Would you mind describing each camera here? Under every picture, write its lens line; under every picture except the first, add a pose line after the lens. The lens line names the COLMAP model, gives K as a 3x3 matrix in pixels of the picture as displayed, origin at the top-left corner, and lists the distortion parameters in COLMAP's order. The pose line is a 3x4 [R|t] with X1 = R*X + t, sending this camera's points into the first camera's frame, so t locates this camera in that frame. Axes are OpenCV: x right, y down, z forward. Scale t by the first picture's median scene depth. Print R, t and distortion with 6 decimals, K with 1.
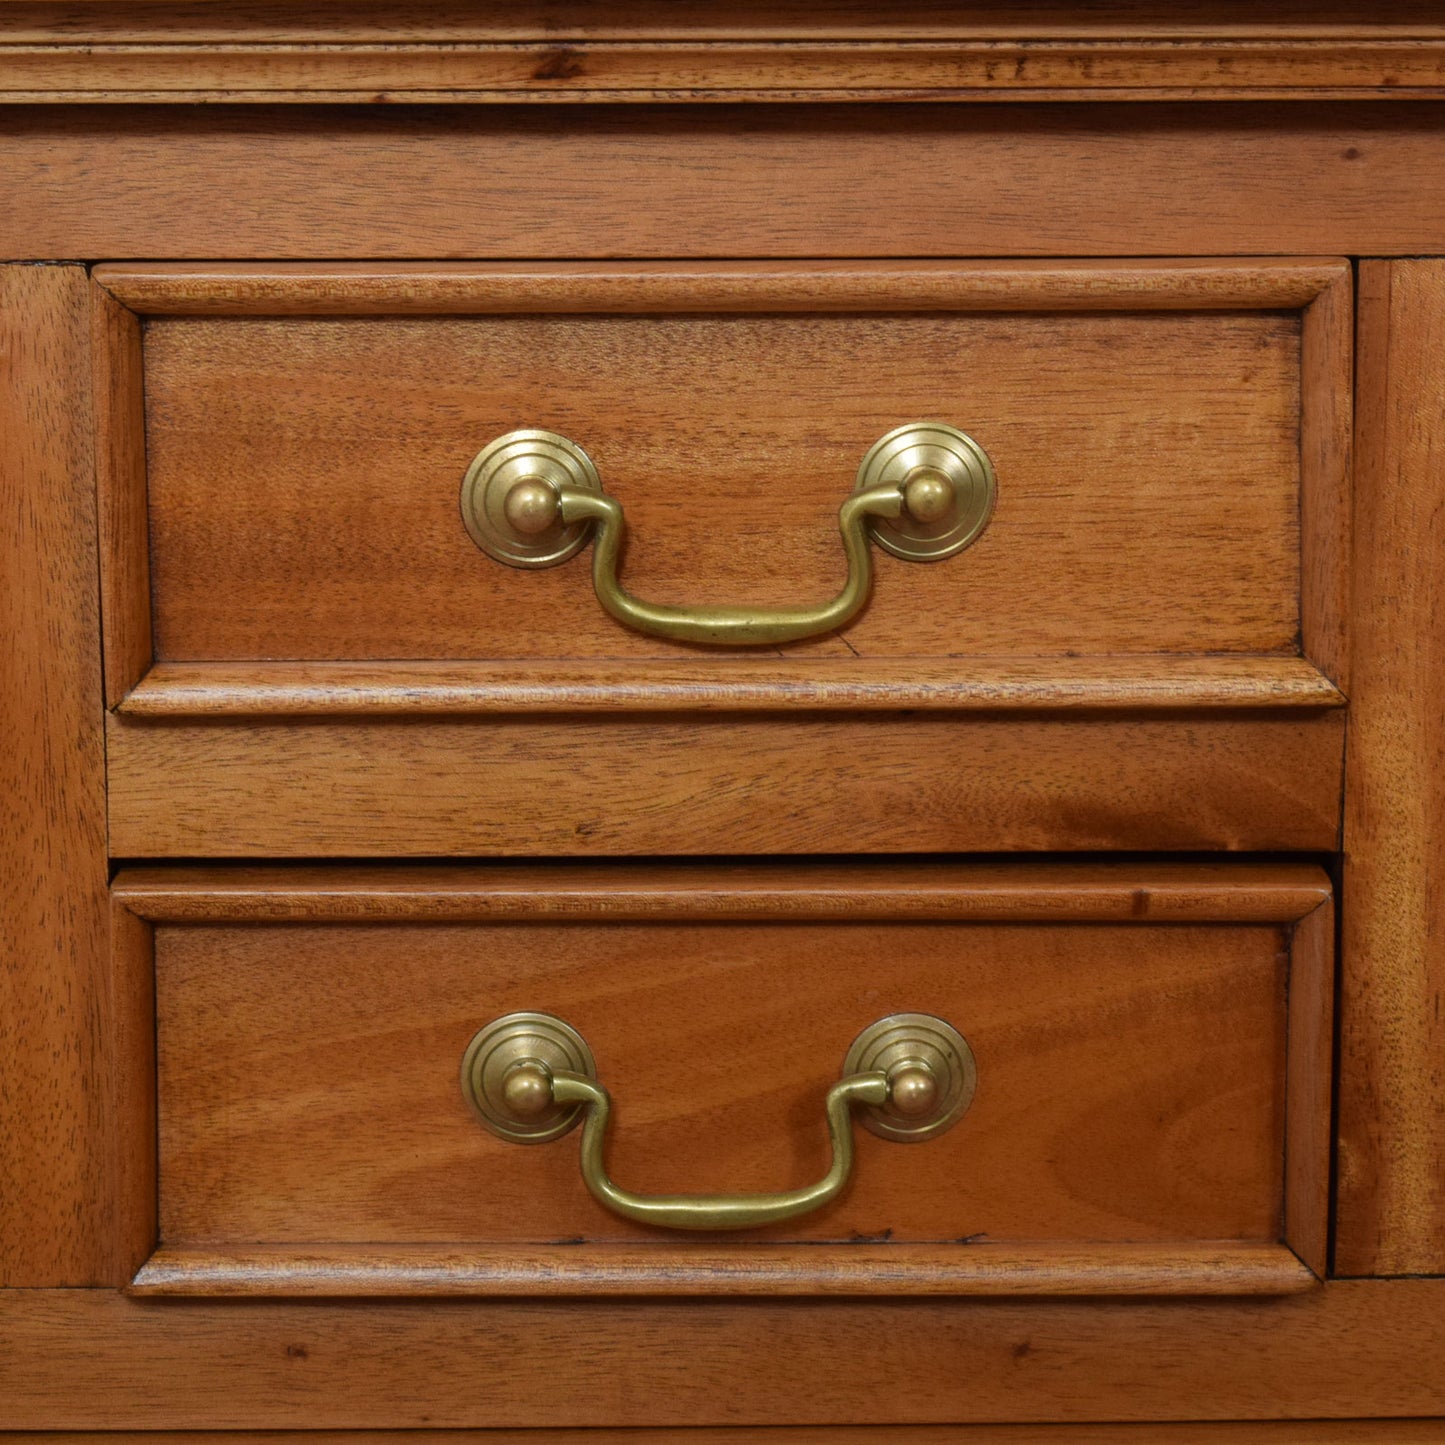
lens RADIAL K [[2948.2, 0, 666.3], [0, 2948.2, 721.4], [0, 0, 1]] dist [-0.004173, -0.112978]
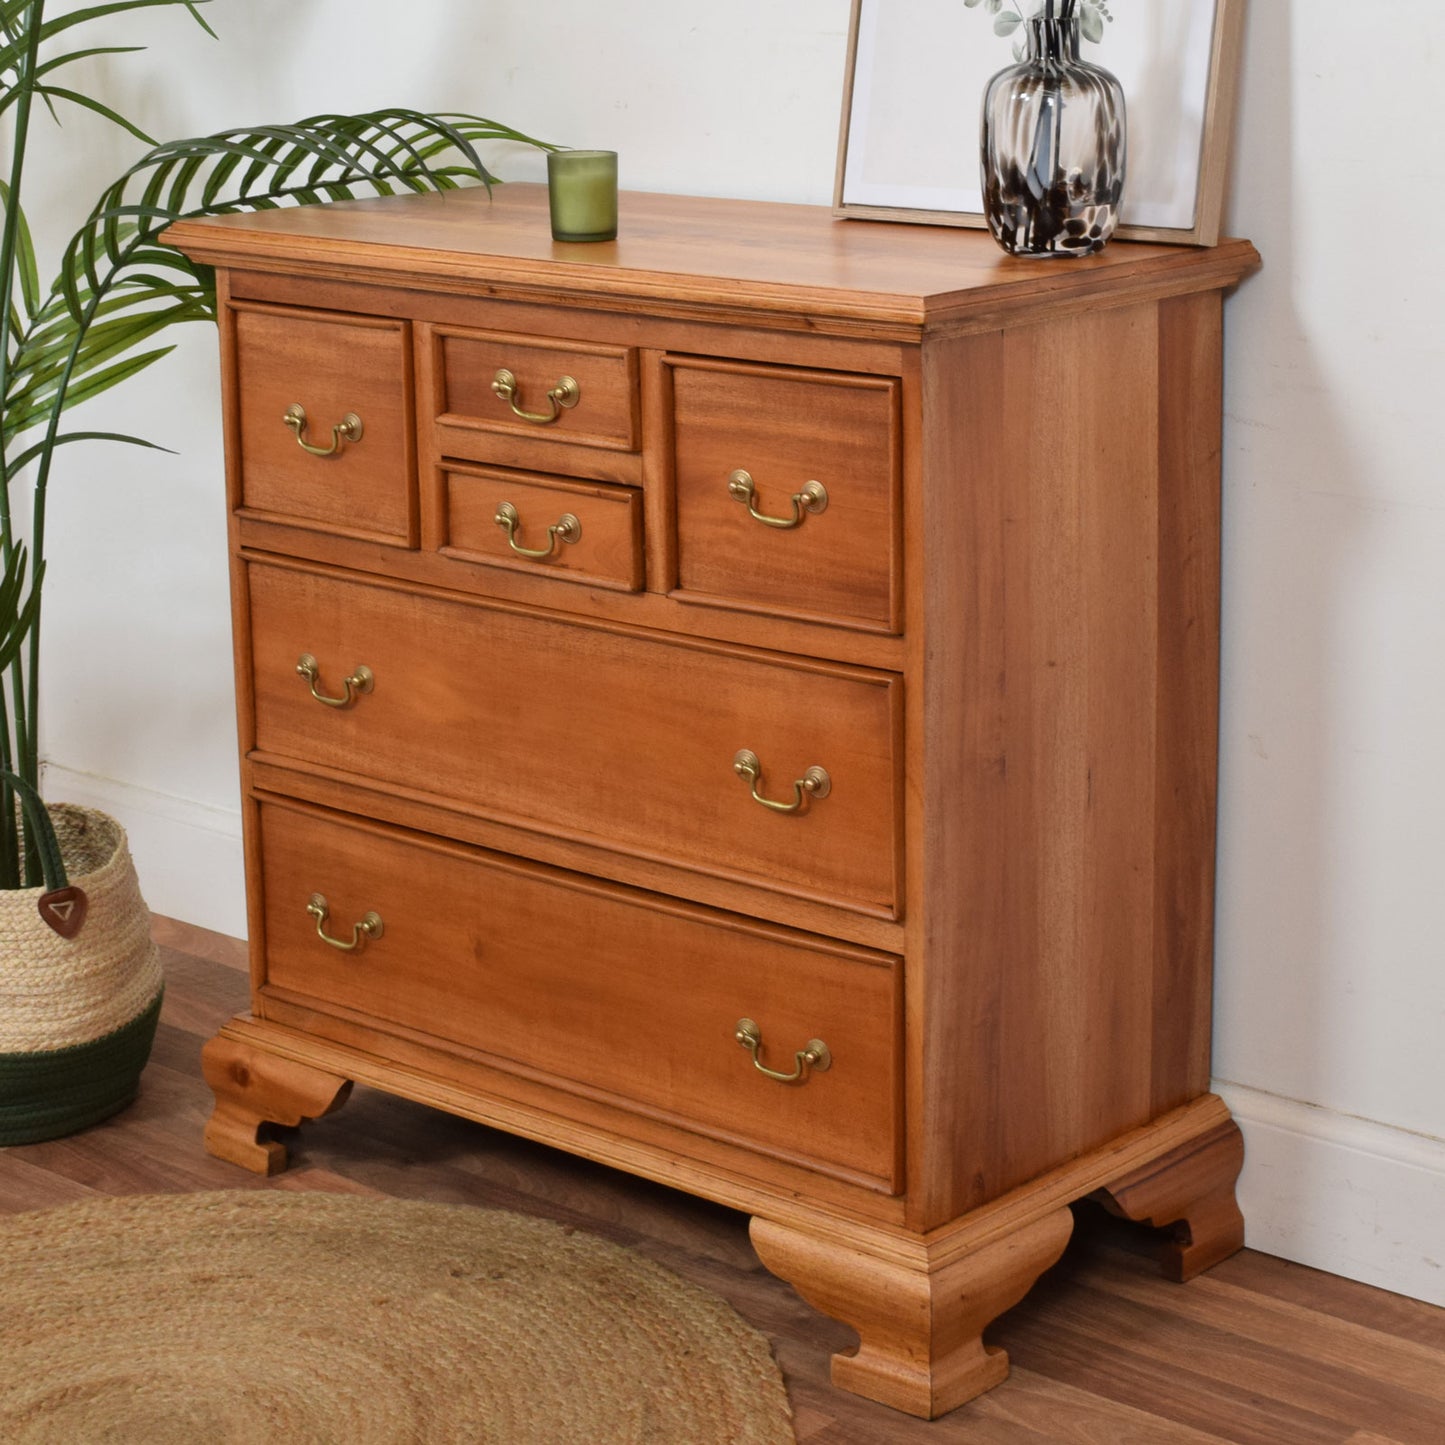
lens RADIAL K [[3381.4, 0, 804.9], [0, 3381.4, 612.9], [0, 0, 1]] dist [0.031125, -0.245235]
pose [[0.744028, 0.143814, -0.652487, 3.602122], [-0.109289, 0.989603, 0.093495, -0.256964], [0.659150, 0.001746, 0.752010, -2.489647]]
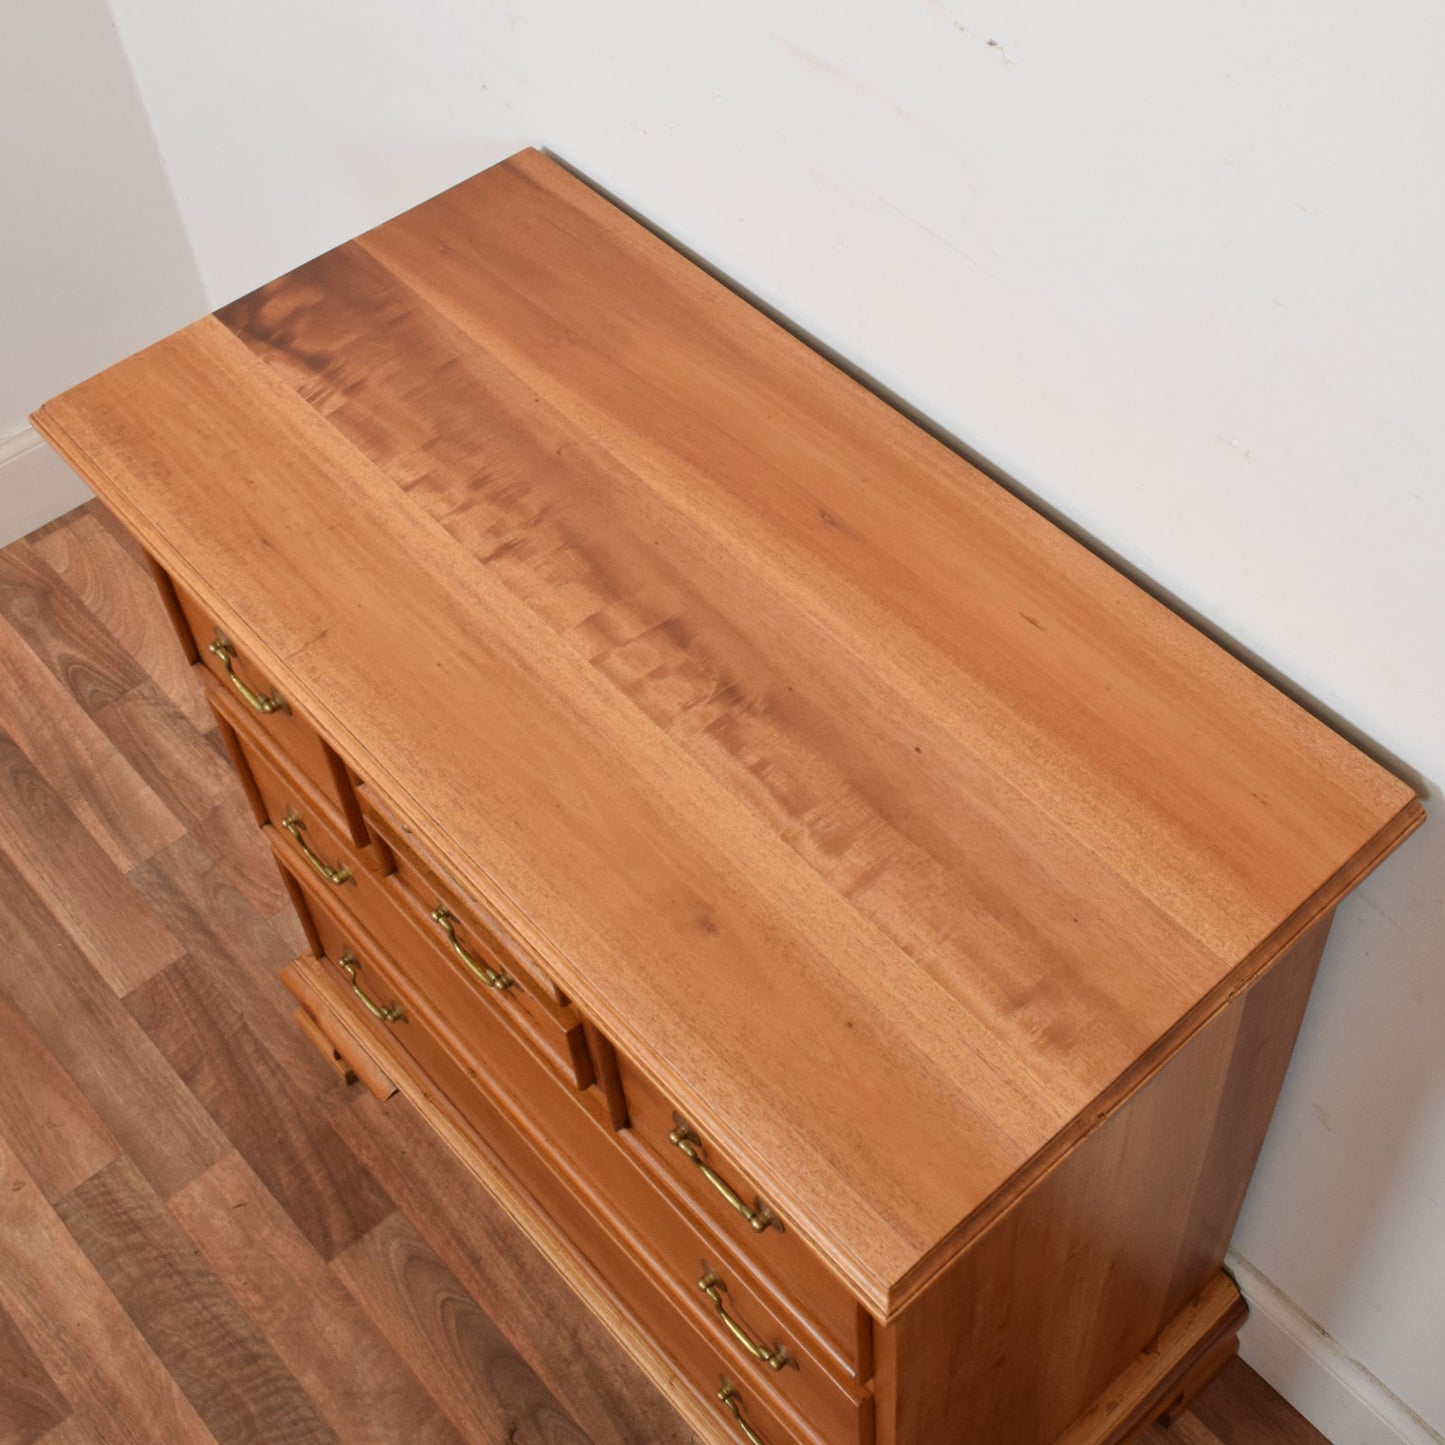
lens RADIAL K [[2005.6, 0, 865.0], [0, 2005.6, 581.1], [0, 0, 1]] dist [-0.023892, 0.021497]
pose [[0.672460, 0.553577, -0.491274, 1.294471], [-0.123906, 0.738598, 0.662662, -1.882269], [0.729688, -0.384742, 0.565269, 0.147903]]
